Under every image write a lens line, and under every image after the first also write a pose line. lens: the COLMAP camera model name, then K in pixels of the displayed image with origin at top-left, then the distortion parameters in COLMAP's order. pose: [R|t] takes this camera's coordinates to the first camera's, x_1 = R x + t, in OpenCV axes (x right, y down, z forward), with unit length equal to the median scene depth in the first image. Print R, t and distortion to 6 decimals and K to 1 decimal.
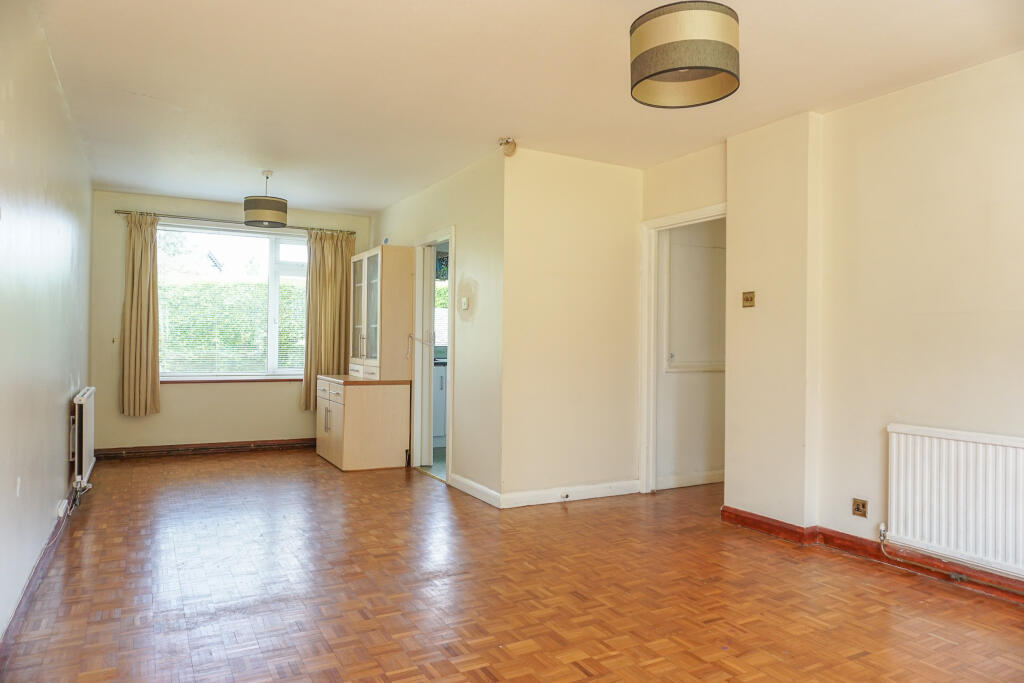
lens RADIAL K [[686.6, 0, 512.0], [0, 686.6, 341.5], [0, 0, 1]] dist [-0.057471, 0.045537]
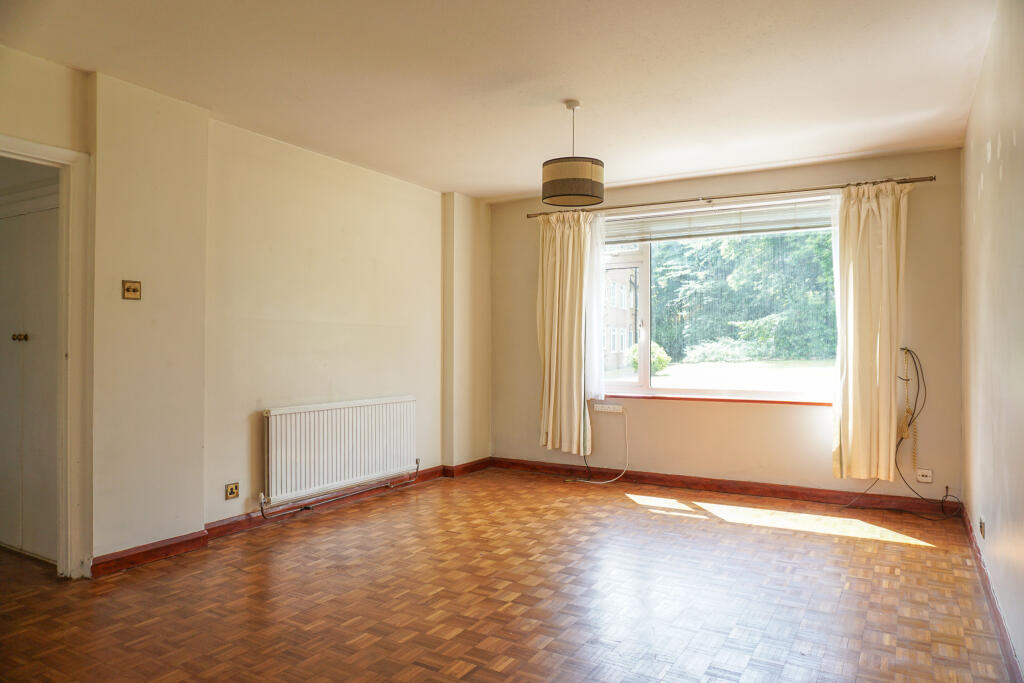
lens RADIAL K [[683.1, 0, 516.8], [0, 683.1, 340.0], [0, 0, 1]] dist [-0.060075, 0.049899]
pose [[-0.519468, -0.003900, 0.854481, -0.670166], [-0.010664, 0.999941, -0.001919, -0.005551], [-0.854424, -0.010109, -0.519479, 1.169079]]
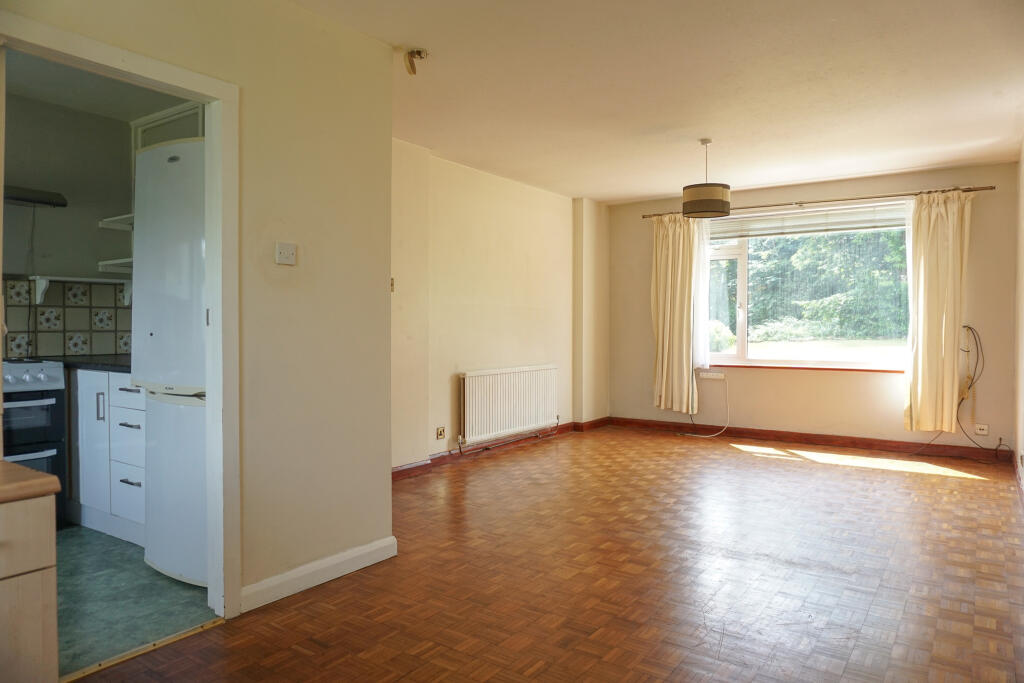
lens RADIAL K [[686.6, 0, 512.0], [0, 686.6, 341.5], [0, 0, 1]] dist [-0.057471, 0.045537]
pose [[-0.448453, -0.031258, 0.893260, -0.887084], [-0.008863, 0.999495, 0.030526, -0.002964], [-0.893762, 0.005772, -0.448503, 1.520530]]
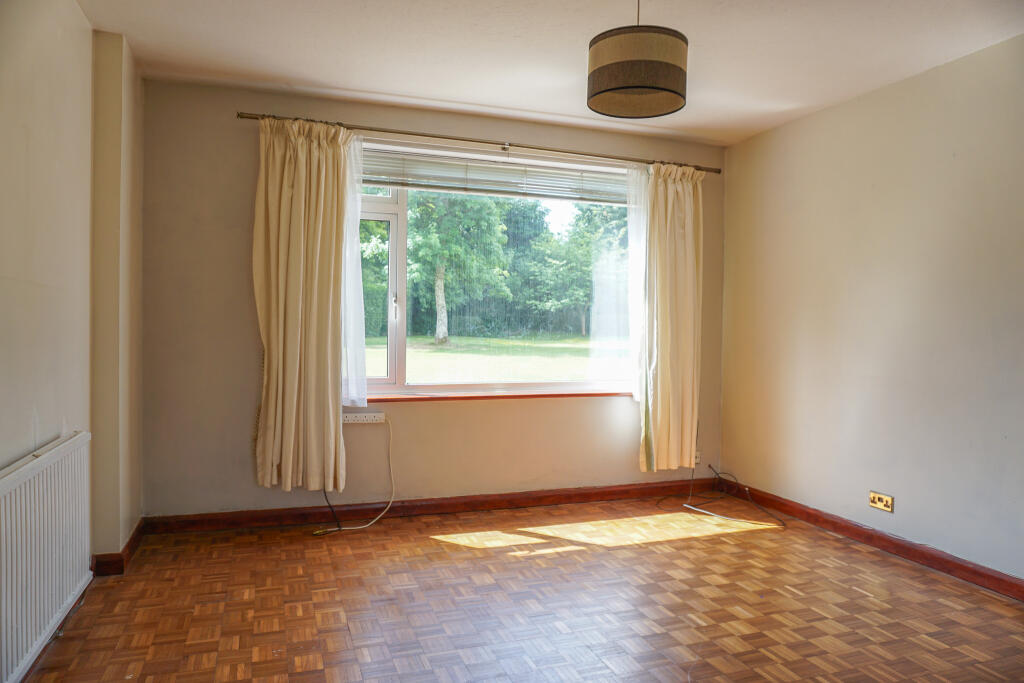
lens RADIAL K [[686.6, 0, 512.0], [0, 686.6, 341.5], [0, 0, 1]] dist [-0.057471, 0.045537]
pose [[-0.988267, -0.028236, 0.150104, 0.149003], [-0.025431, 0.999465, 0.020574, -0.005632], [-0.150605, 0.016515, -0.988456, 1.224242]]
